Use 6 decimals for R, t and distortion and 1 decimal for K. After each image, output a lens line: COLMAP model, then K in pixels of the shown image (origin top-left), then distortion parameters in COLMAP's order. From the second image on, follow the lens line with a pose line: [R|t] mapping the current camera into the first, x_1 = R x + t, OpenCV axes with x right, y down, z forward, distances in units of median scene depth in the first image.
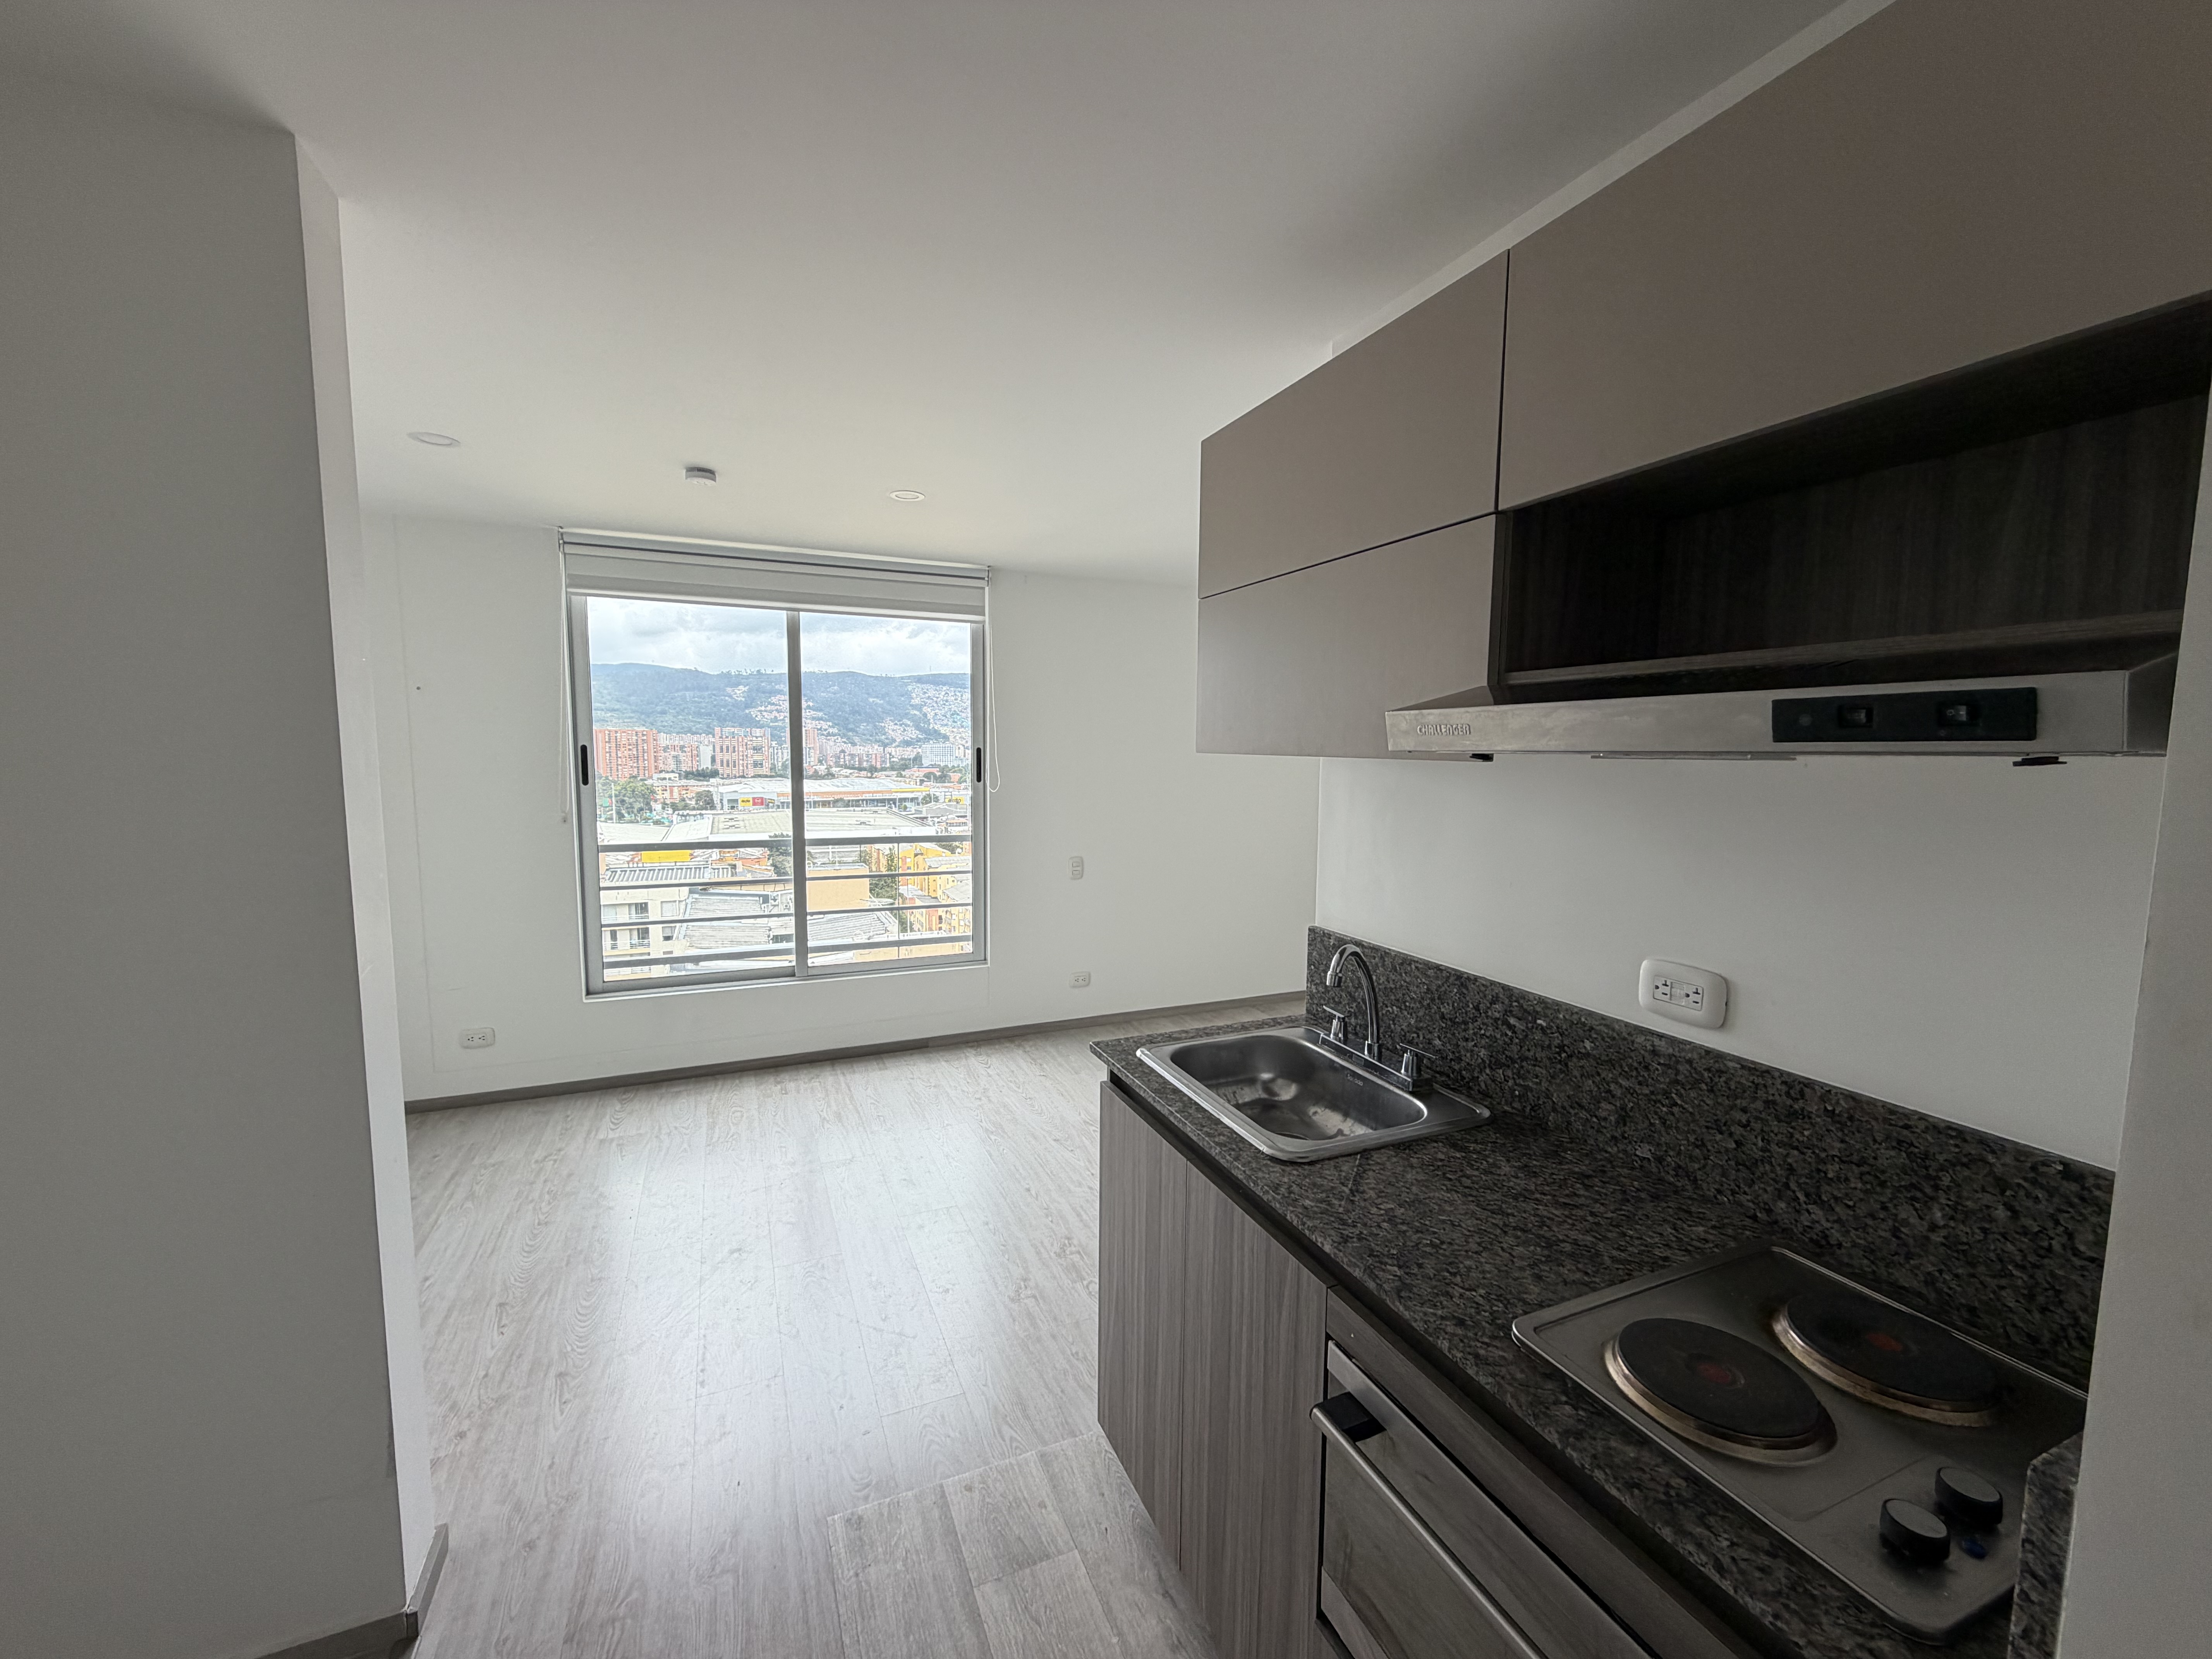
lens RADIAL K [[878.8, 0, 1102.9], [0, 878.8, 828.2], [0, 0, 1]] dist [-0.002853, 0.000900]
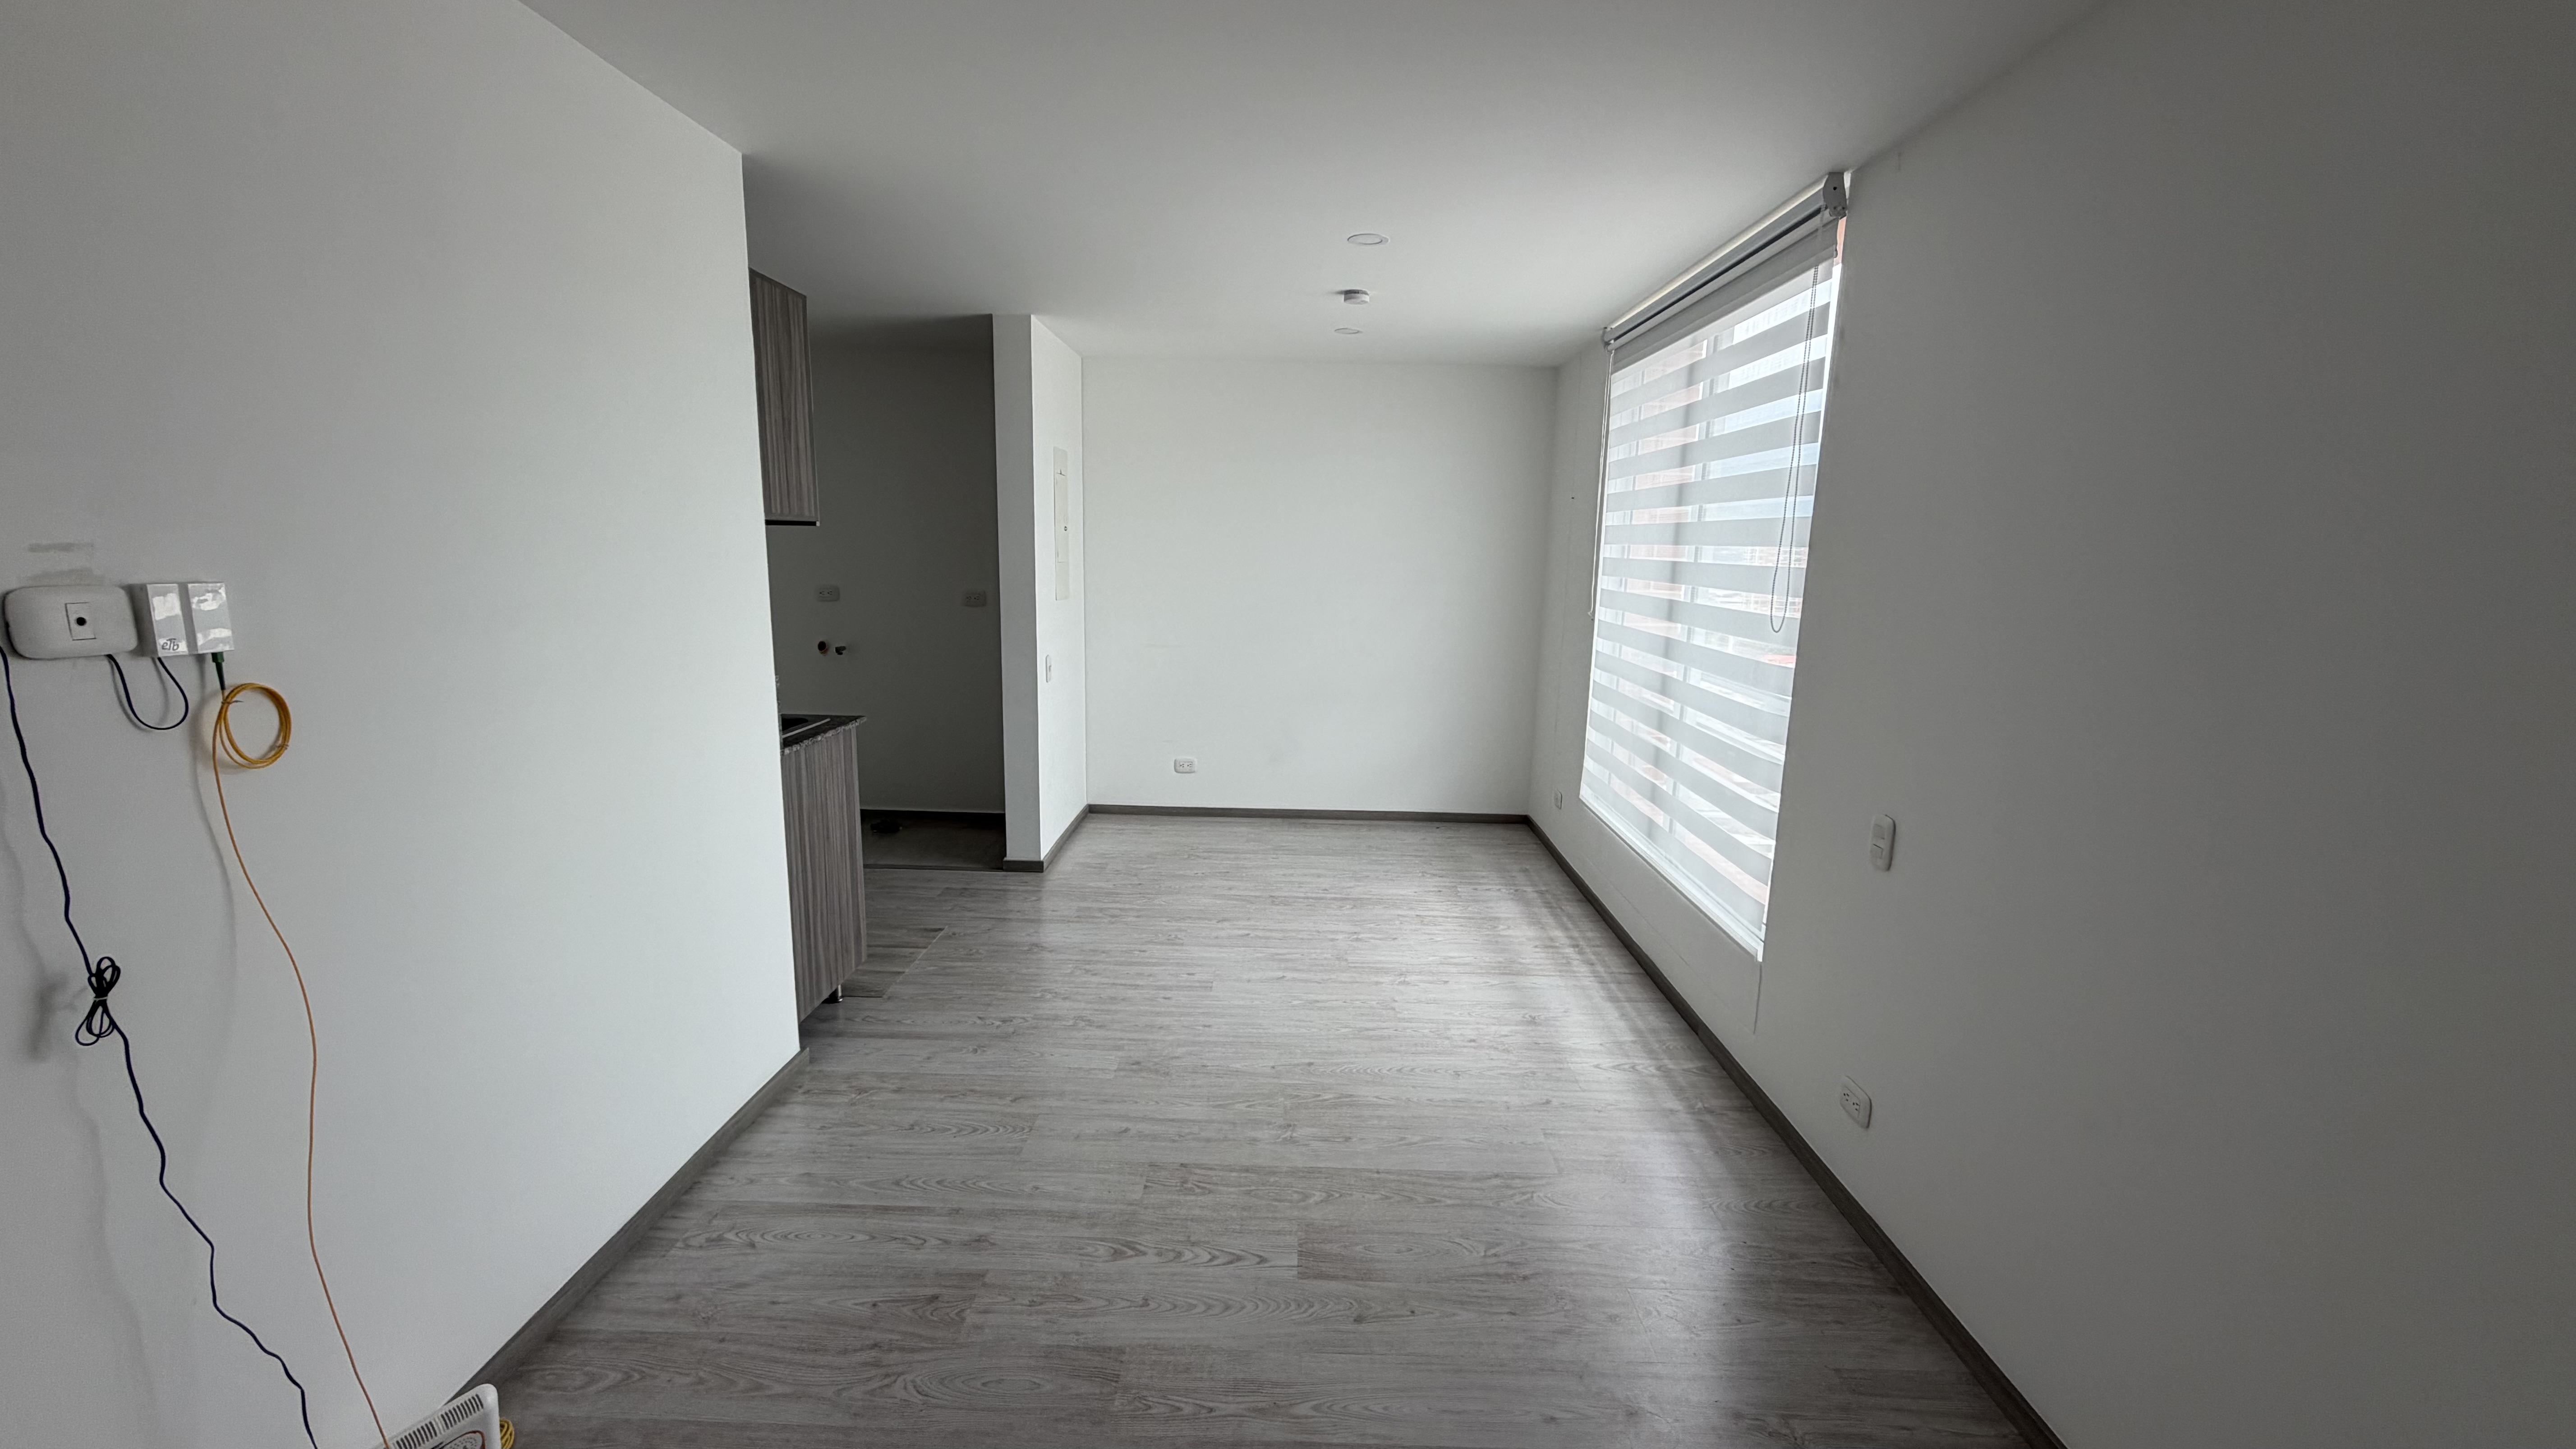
lens RADIAL K [[1021.5, 0, 1279.1], [0, 1021.5, 715.1], [0, 0, 1]] dist [-0.002422, 0.000788]
pose [[-0.408826, 0.137751, -0.902156, 0.653418], [-0.108081, 0.974278, 0.197742, -0.097217], [0.906190, 0.178348, -0.383422, 1.166572]]
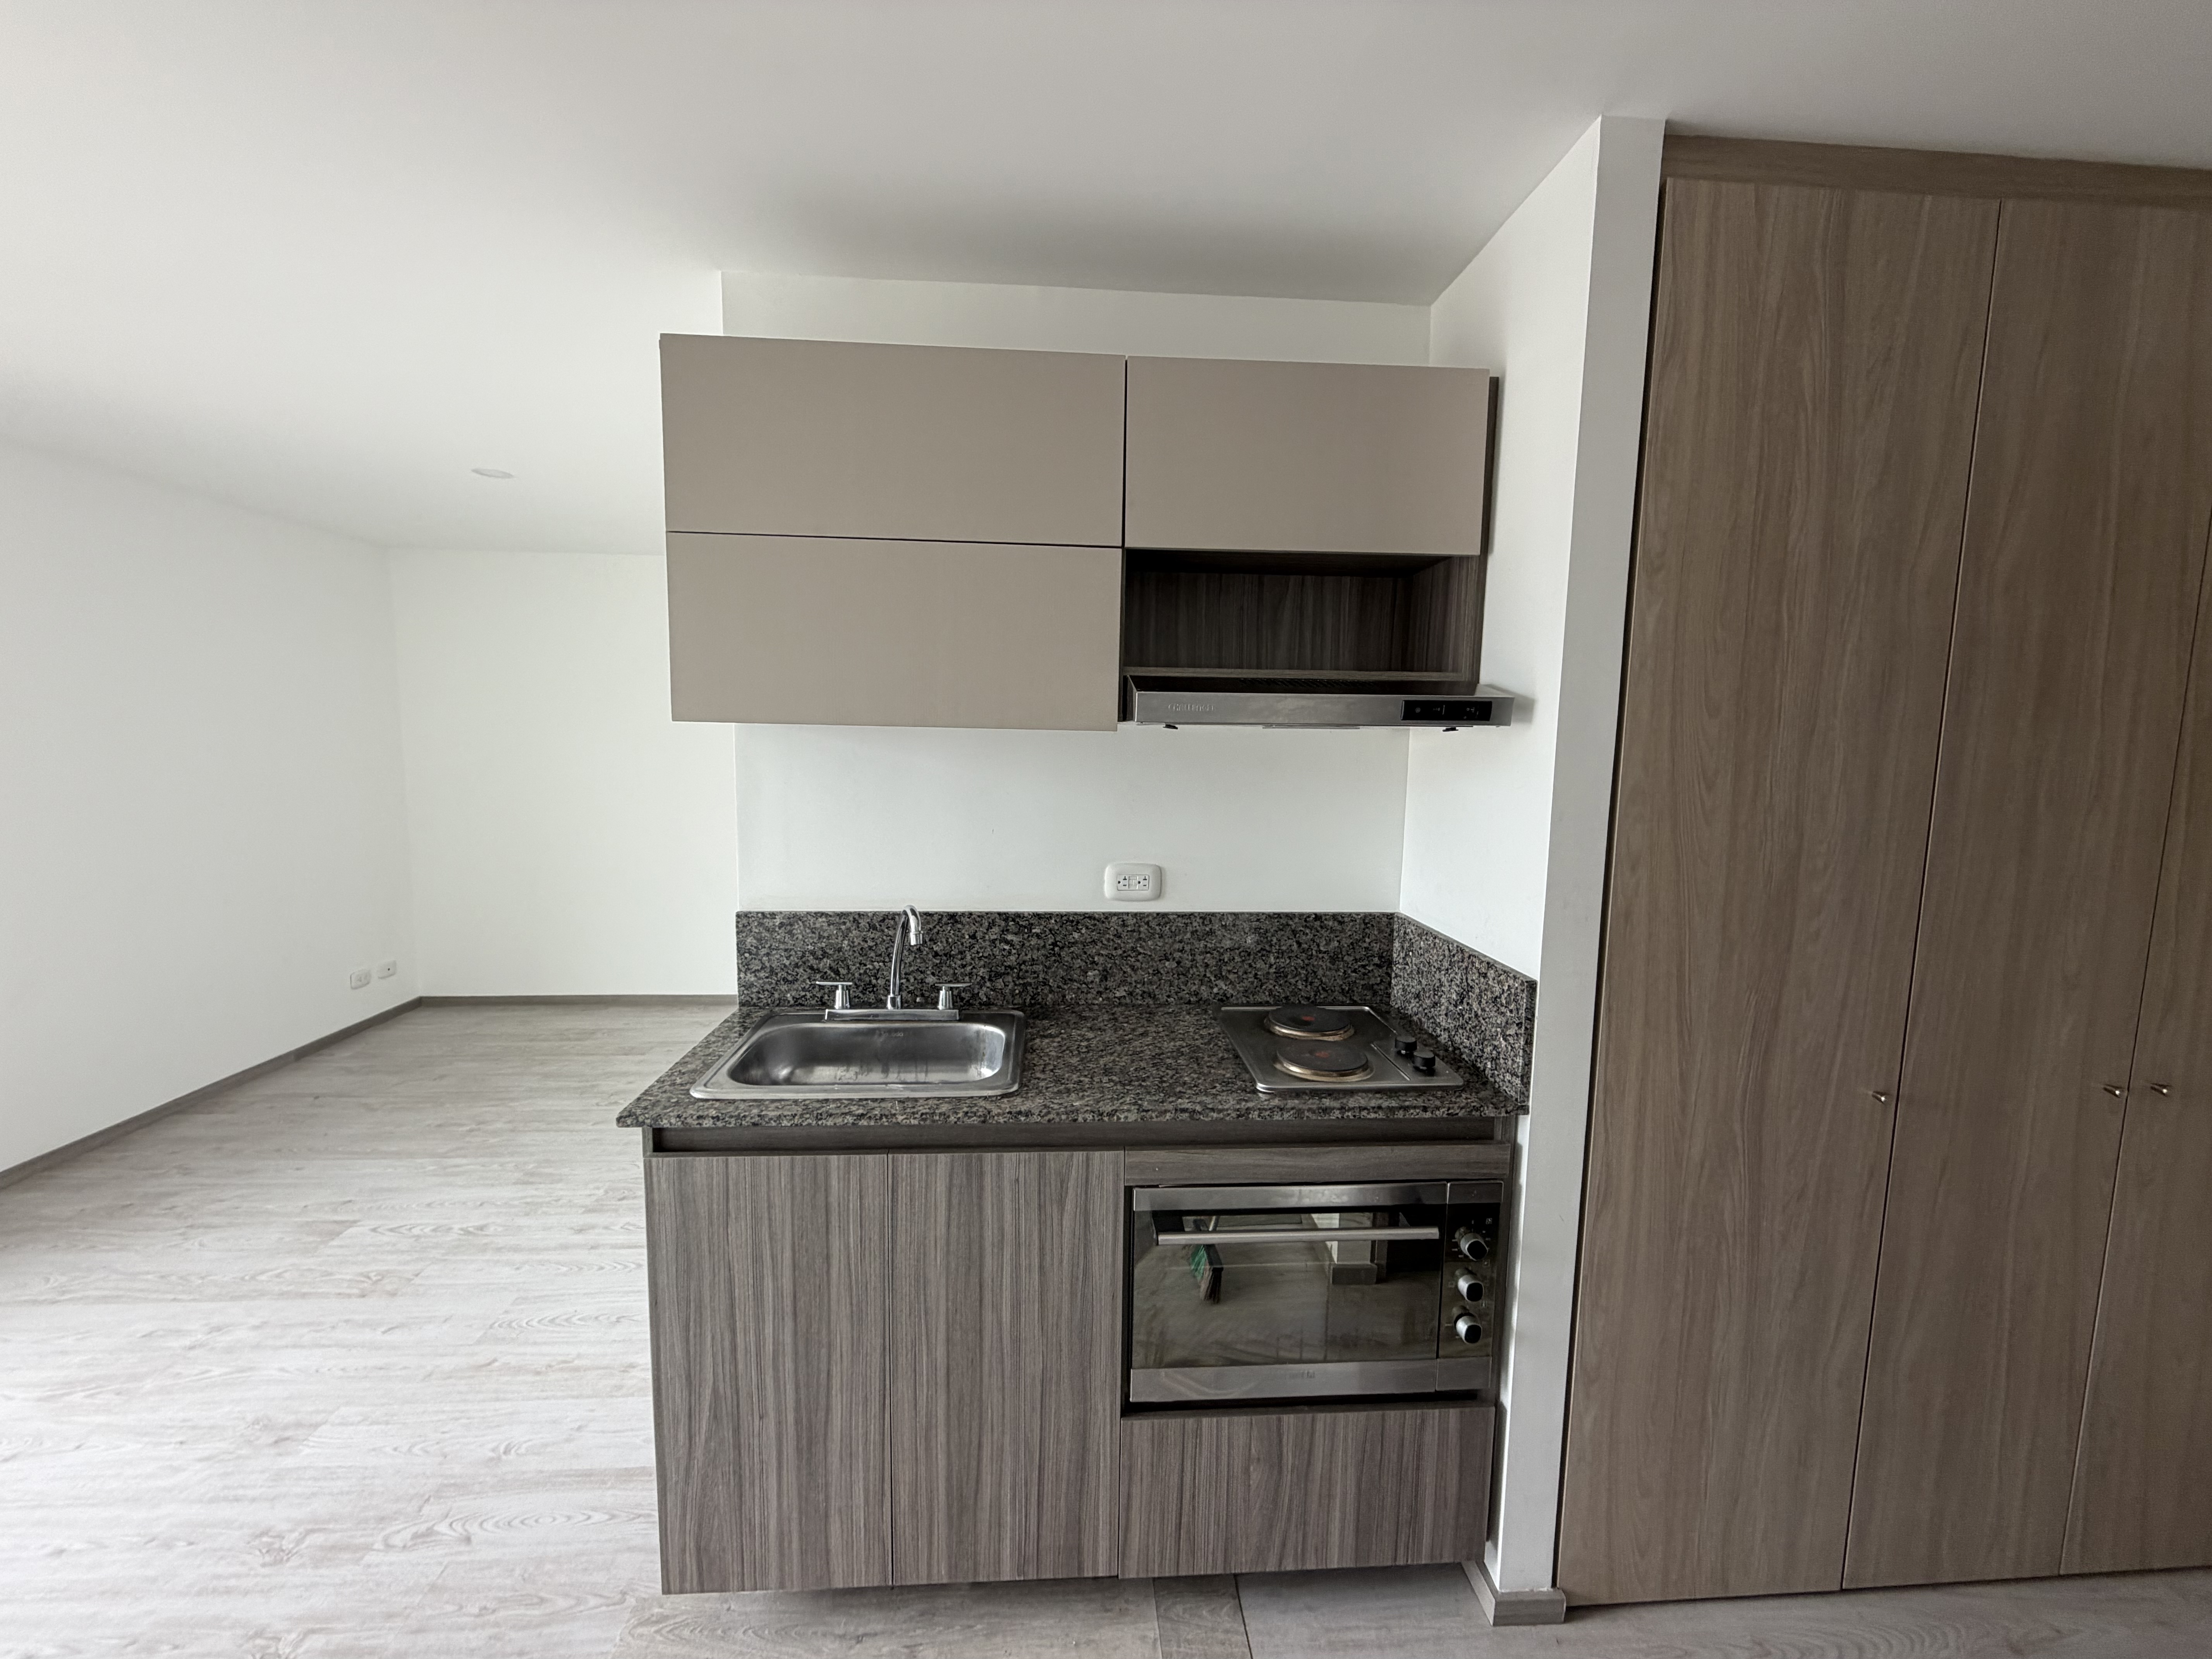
lens RADIAL K [[878.8, 0, 1100.5], [0, 878.8, 828.3], [0, 0, 1]] dist [-0.002853, 0.000900]
pose [[0.331071, -0.099944, 0.938298, -0.270029], [0.074481, 0.994040, 0.079601, -0.011295], [-0.940662, 0.043531, 0.336542, 0.180017]]
